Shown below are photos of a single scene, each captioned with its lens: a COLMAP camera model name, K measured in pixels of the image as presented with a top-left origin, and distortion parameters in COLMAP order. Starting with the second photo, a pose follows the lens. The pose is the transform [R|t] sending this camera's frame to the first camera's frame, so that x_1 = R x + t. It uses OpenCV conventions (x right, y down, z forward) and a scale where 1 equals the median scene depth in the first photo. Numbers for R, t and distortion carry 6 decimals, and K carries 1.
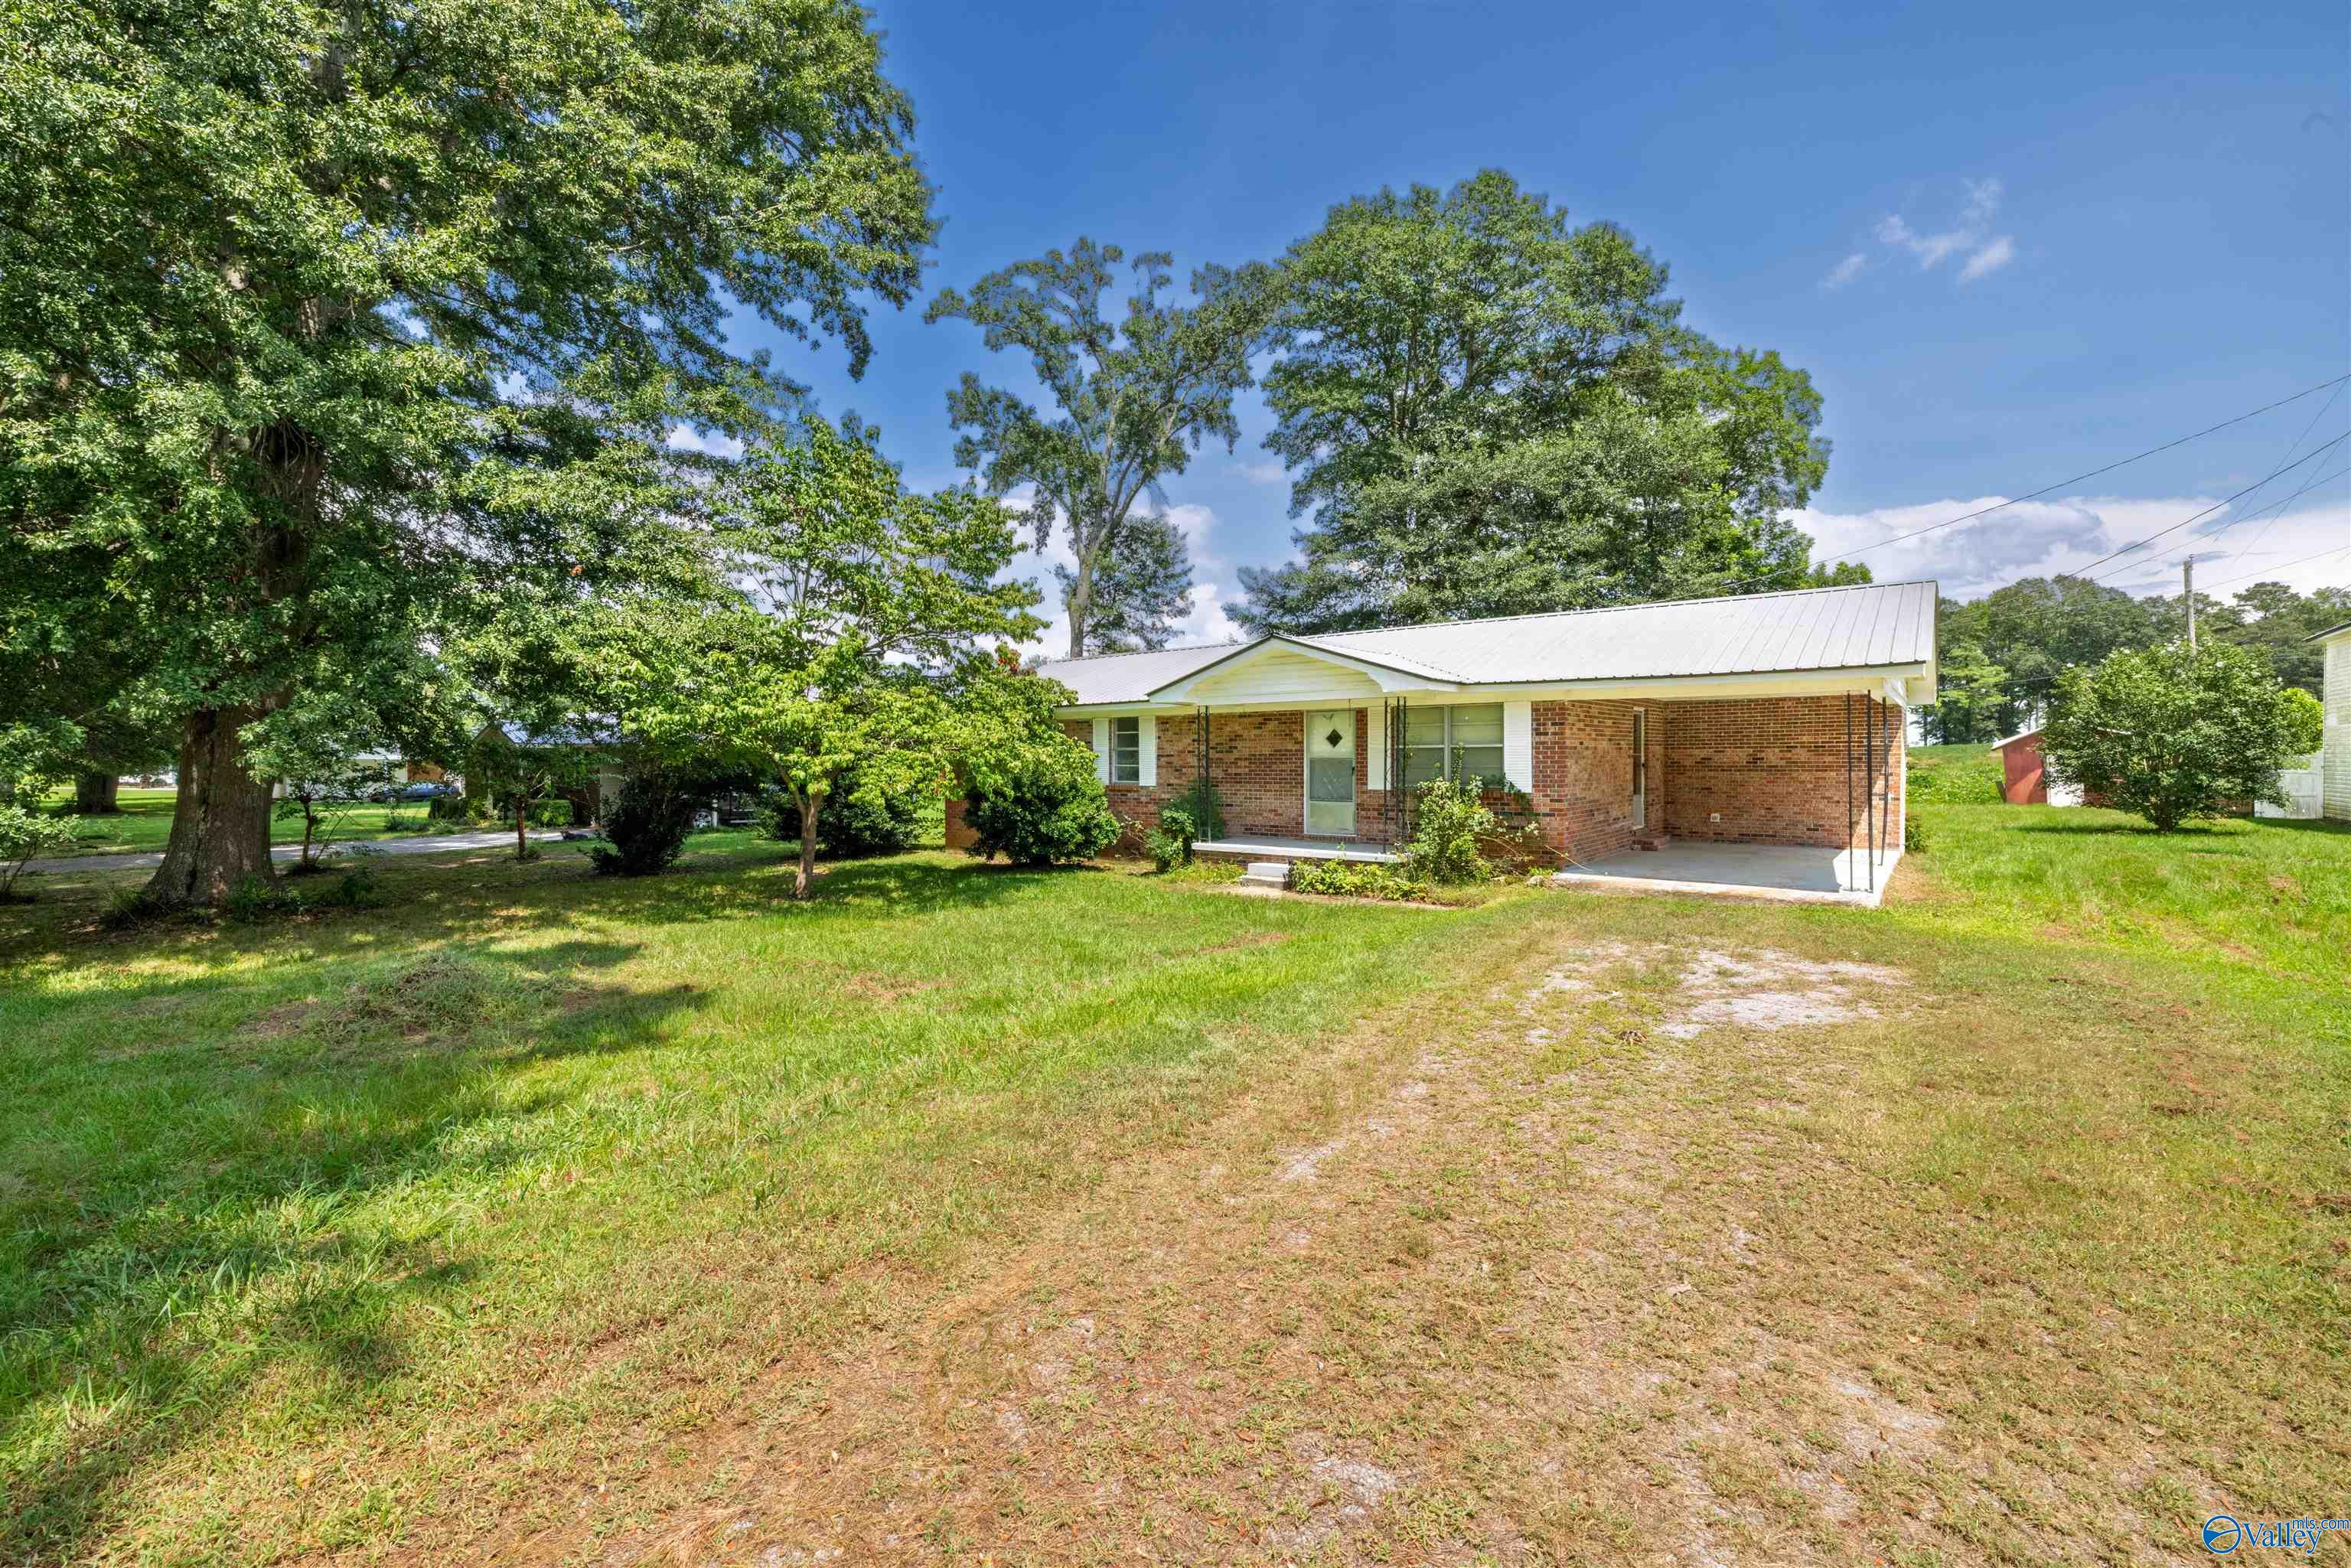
lens RADIAL K [[982.9, 0, 1182.3], [0, 982.9, 772.1], [0, 0, 1]] dist [0.002736, -0.000235]
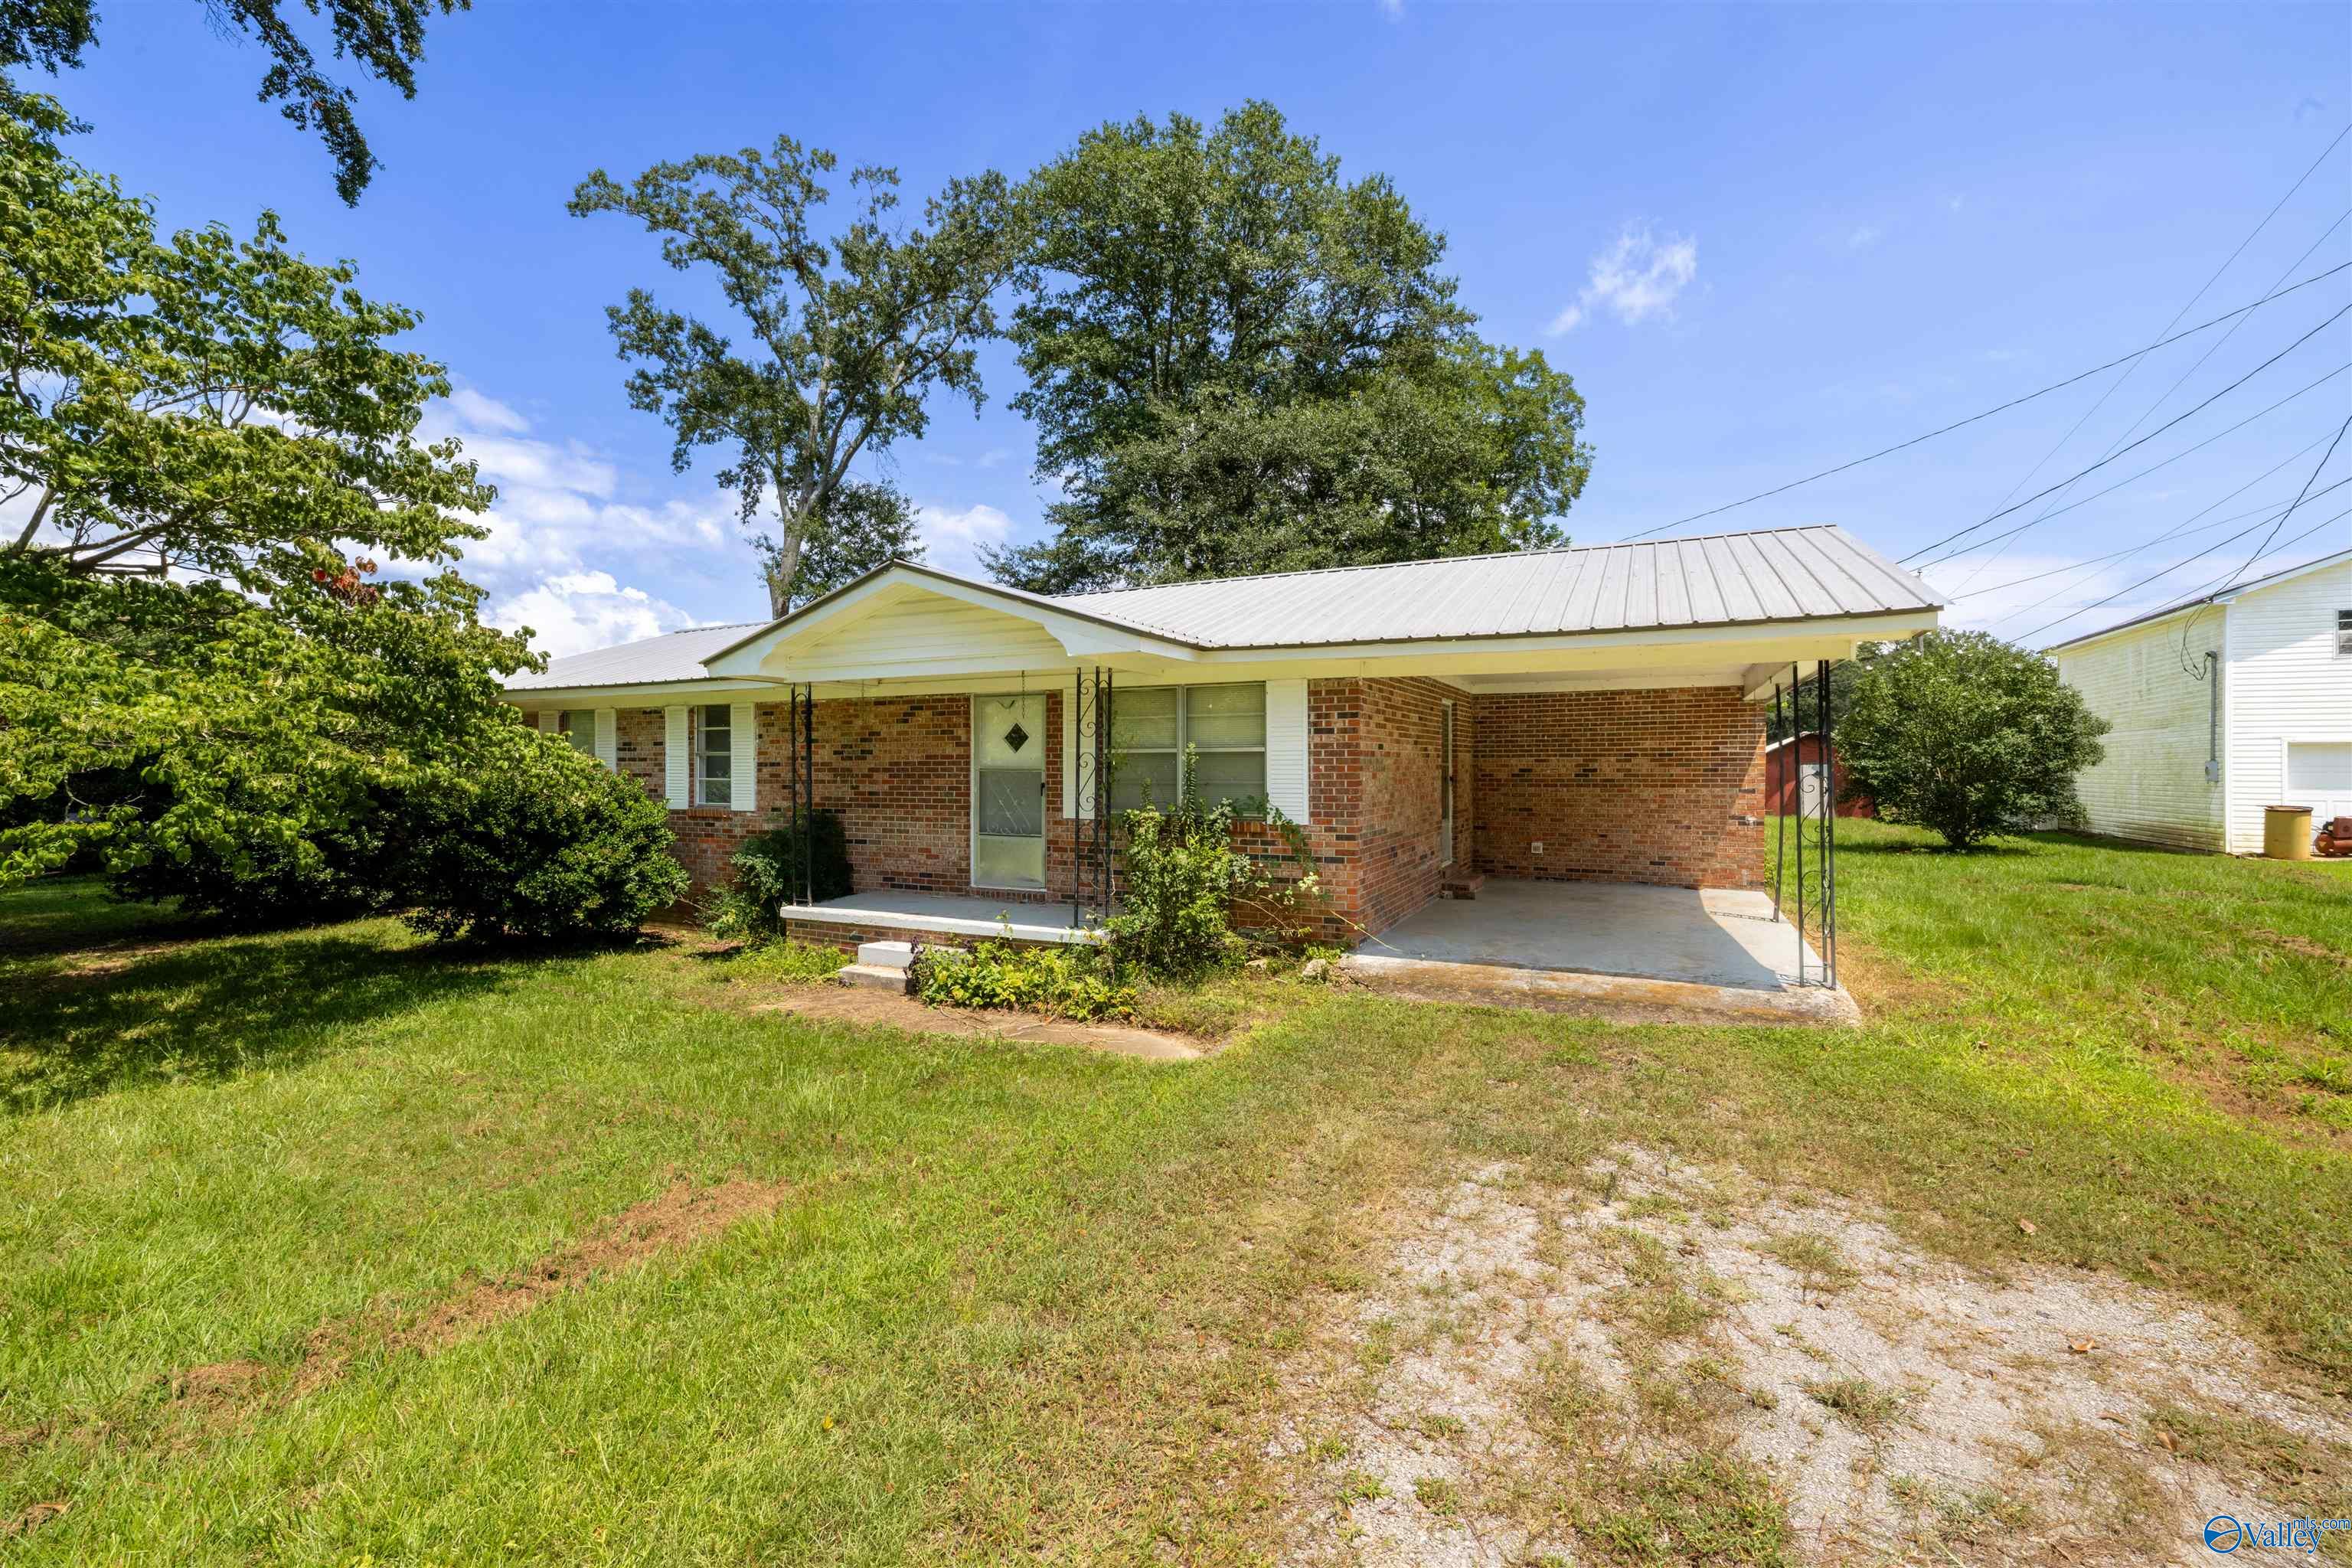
lens RADIAL K [[983.4, 0, 1175.6], [0, 983.4, 770.1], [0, 0, 1]] dist [0.002736, -0.000235]
pose [[0.977904, 0.001084, 0.209051, 0.110192], [0.001283, 0.999937, -0.011186, -0.005425], [-0.209050, 0.011207, 0.977841, 0.315353]]
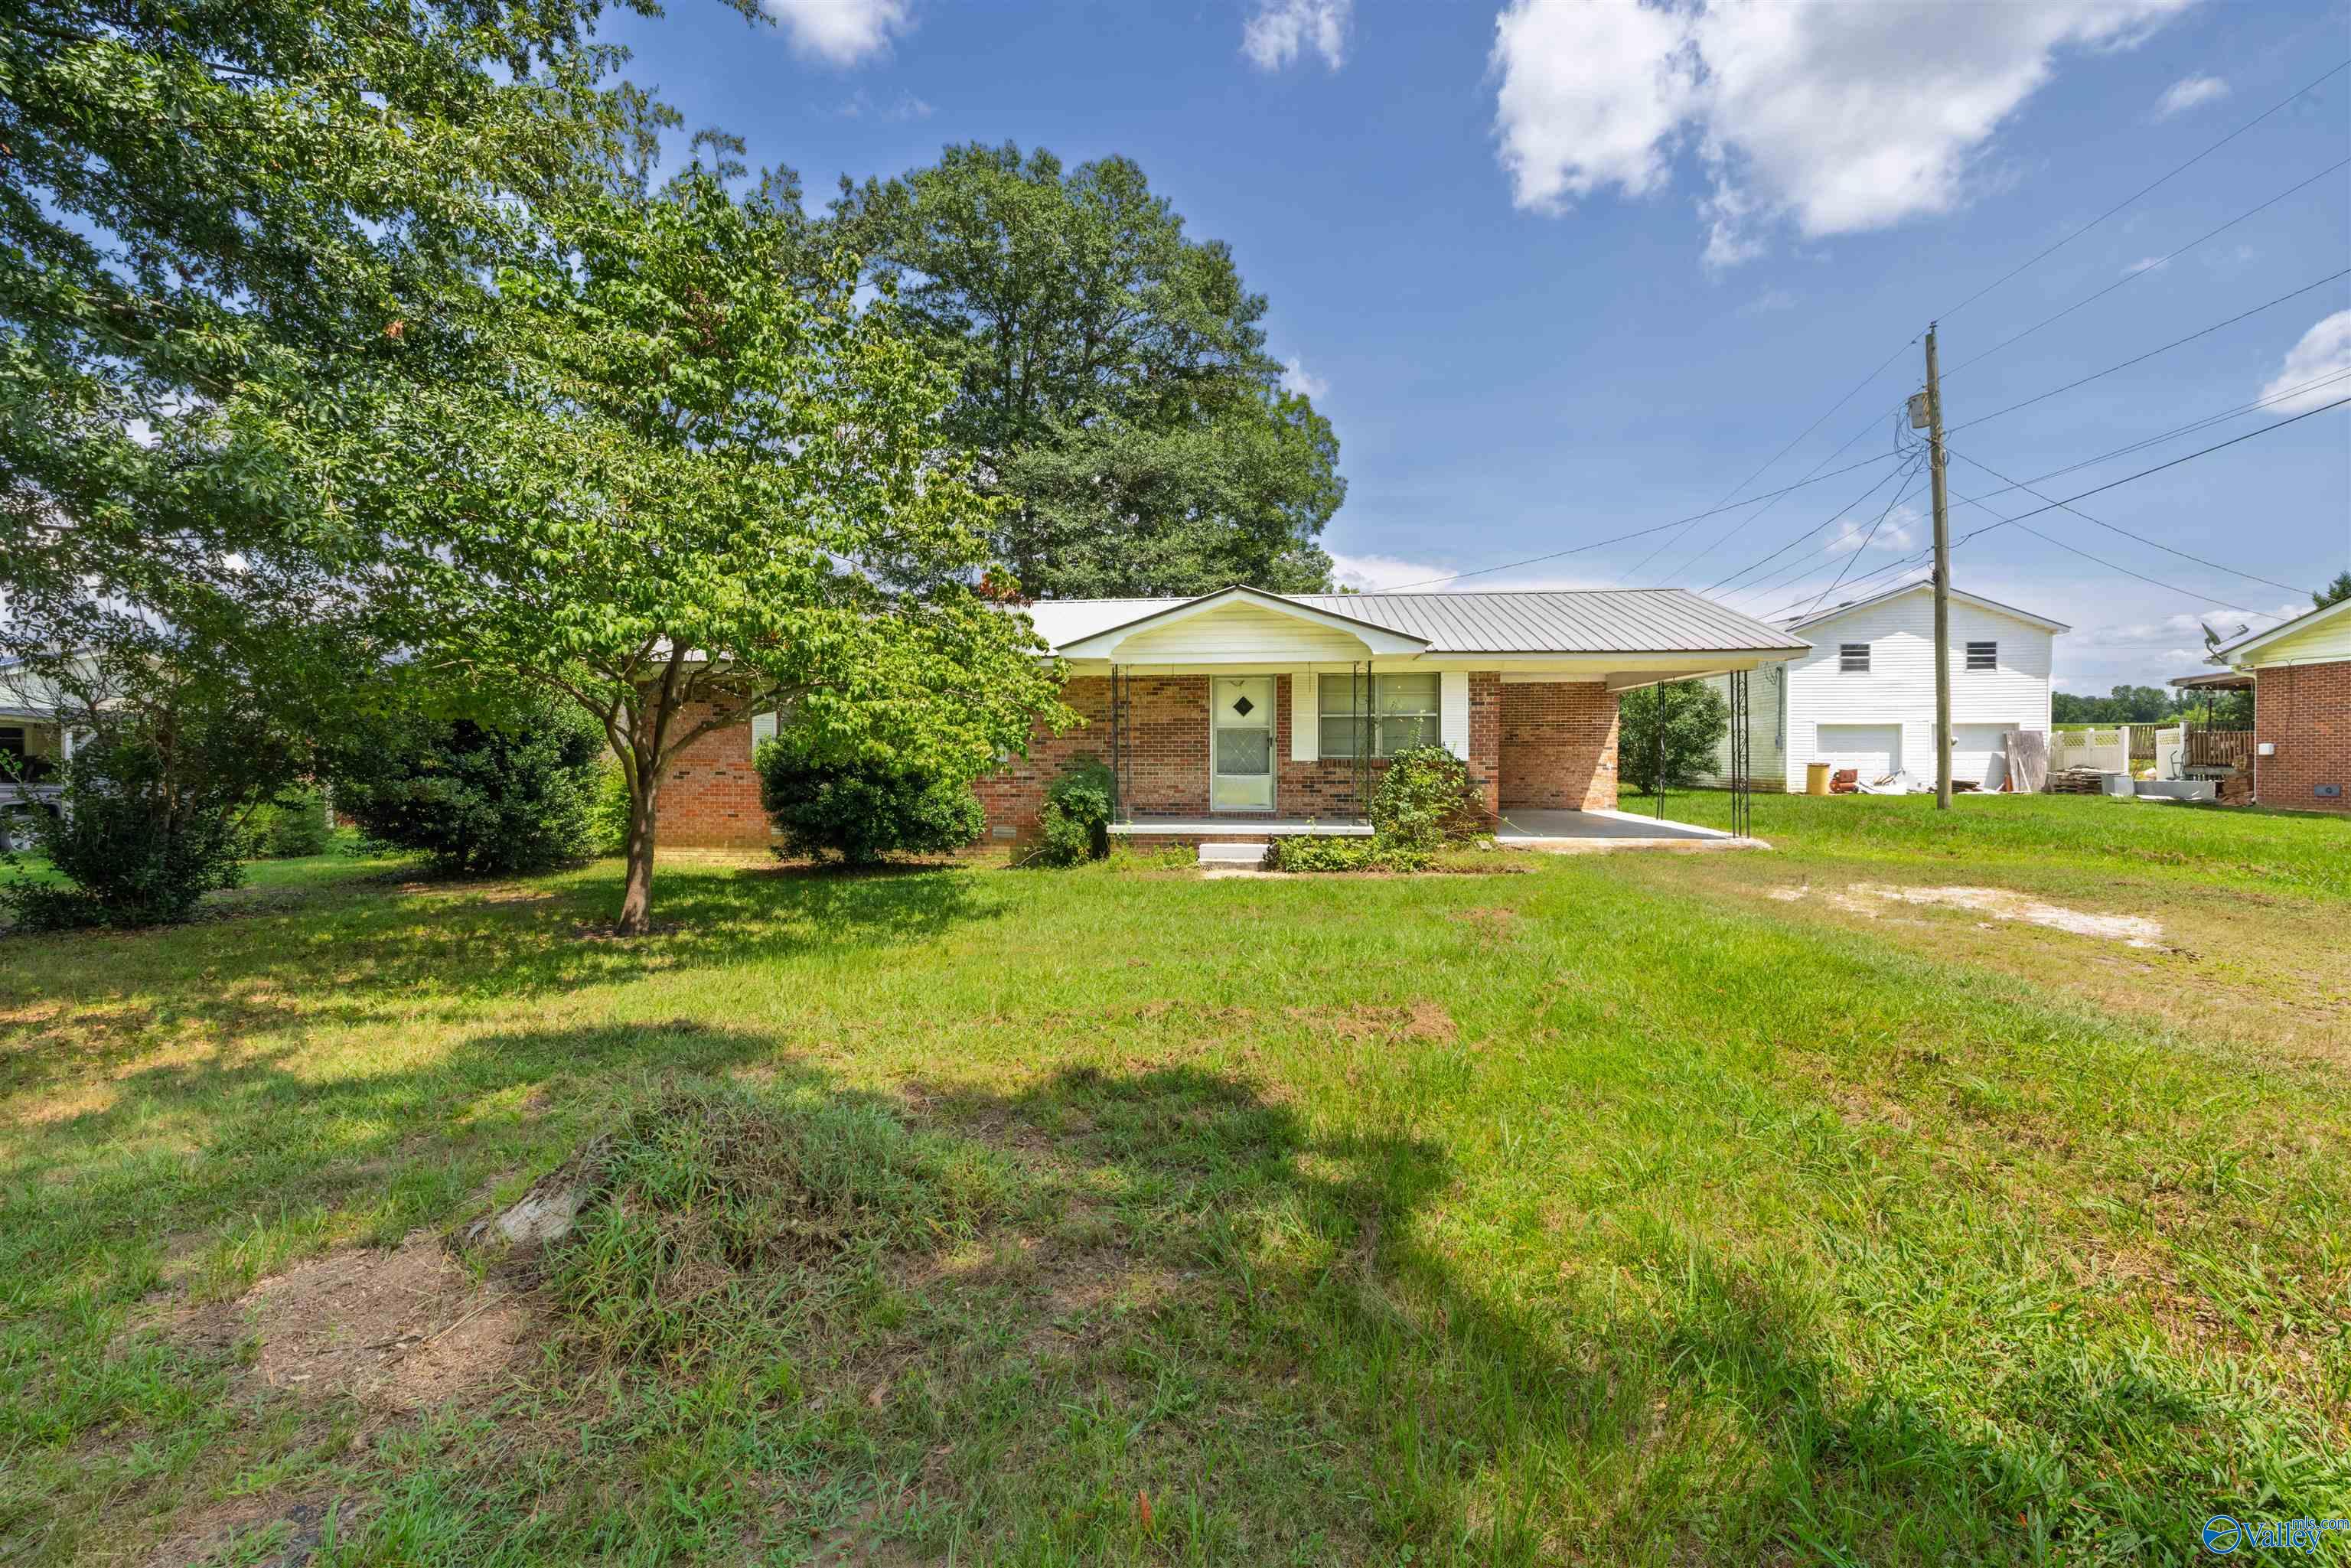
lens RADIAL K [[982.9, 0, 1182.9], [0, 982.9, 771.2], [0, 0, 1]] dist [0.002736, -0.000235]
pose [[0.850173, -0.009058, 0.526426, -0.343357], [0.007091, 0.999958, 0.005753, 0.018571], [-0.526456, -0.001158, 0.850201, 0.221493]]
